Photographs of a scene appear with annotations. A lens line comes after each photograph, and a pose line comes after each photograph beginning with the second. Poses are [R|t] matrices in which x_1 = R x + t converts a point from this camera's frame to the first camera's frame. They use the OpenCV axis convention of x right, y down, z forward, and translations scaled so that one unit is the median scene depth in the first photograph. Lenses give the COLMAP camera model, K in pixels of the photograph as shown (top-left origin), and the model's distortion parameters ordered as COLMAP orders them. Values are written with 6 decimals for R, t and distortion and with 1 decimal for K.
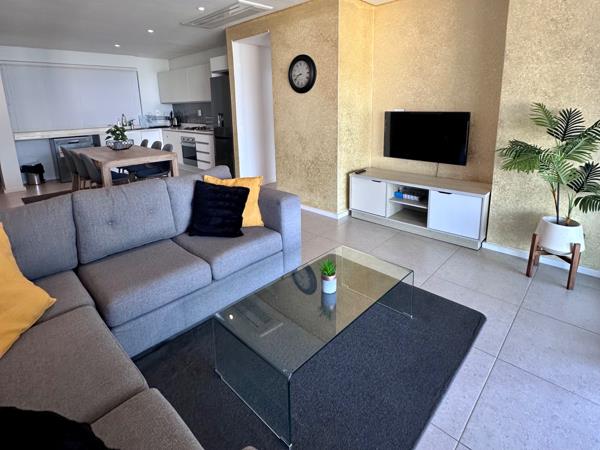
lens RADIAL K [[314.2, 0, 298.0], [0, 314.2, 164.7], [0, 0, 1]] dist [-0.007477, 0.001648]
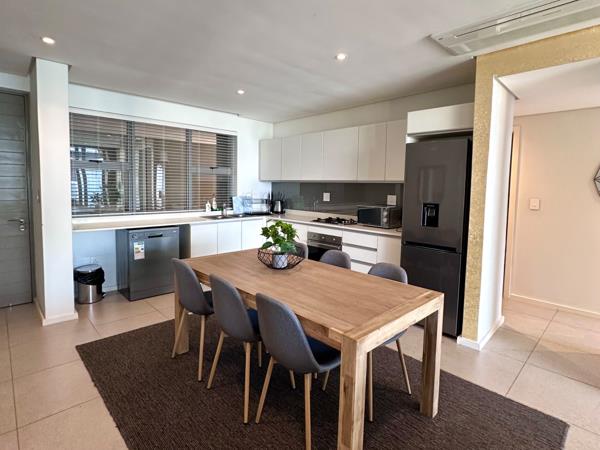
lens RADIAL K [[314.2, 0, 301.0], [0, 314.2, 207.3], [0, 0, 1]] dist [-0.007477, 0.001648]
pose [[0.998582, 0.043561, -0.030606, -0.385775], [-0.046971, 0.991496, -0.121367, -0.062339], [0.025058, 0.122632, 0.992136, 0.350988]]
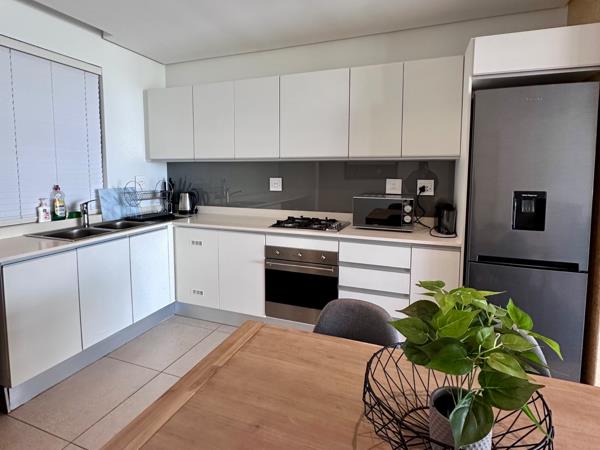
lens RADIAL K [[314.2, 0, 302.8], [0, 314.2, 198.8], [0, 0, 1]] dist [-0.007477, 0.001648]
pose [[0.917304, -0.009288, 0.398078, -0.504980], [0.051681, 0.994049, -0.095897, -0.112301], [-0.394819, 0.108539, 0.912325, 0.651516]]
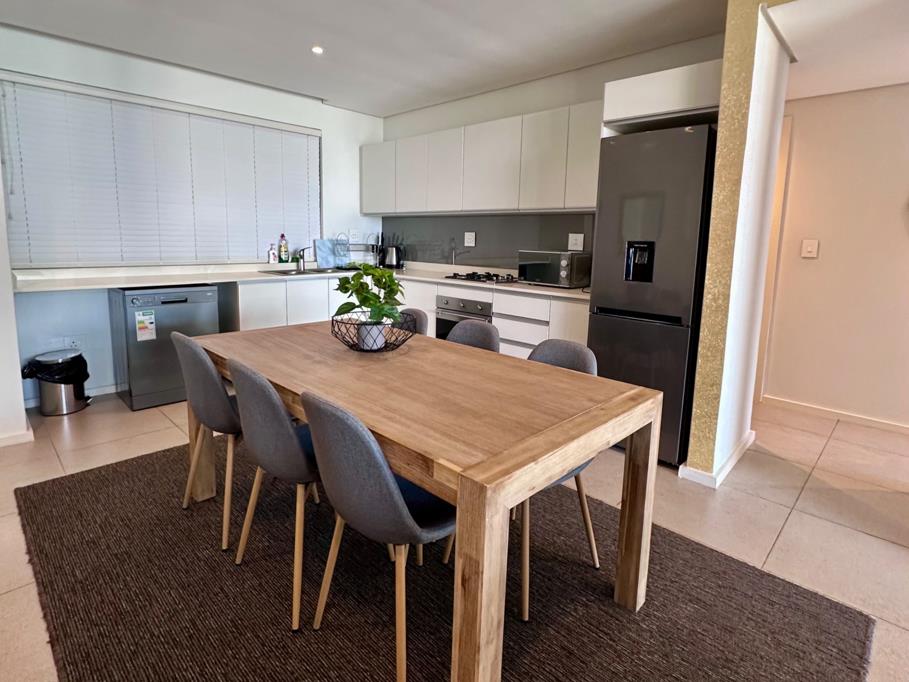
lens RADIAL K [[476.0, 0, 457.7], [0, 476.0, 300.3], [0, 0, 1]] dist [-0.007477, 0.001648]
pose [[0.998926, 0.046184, 0.003779, -0.364282], [-0.045884, 0.997223, -0.058662, -0.051603], [-0.006478, 0.058426, 0.998271, 0.413855]]
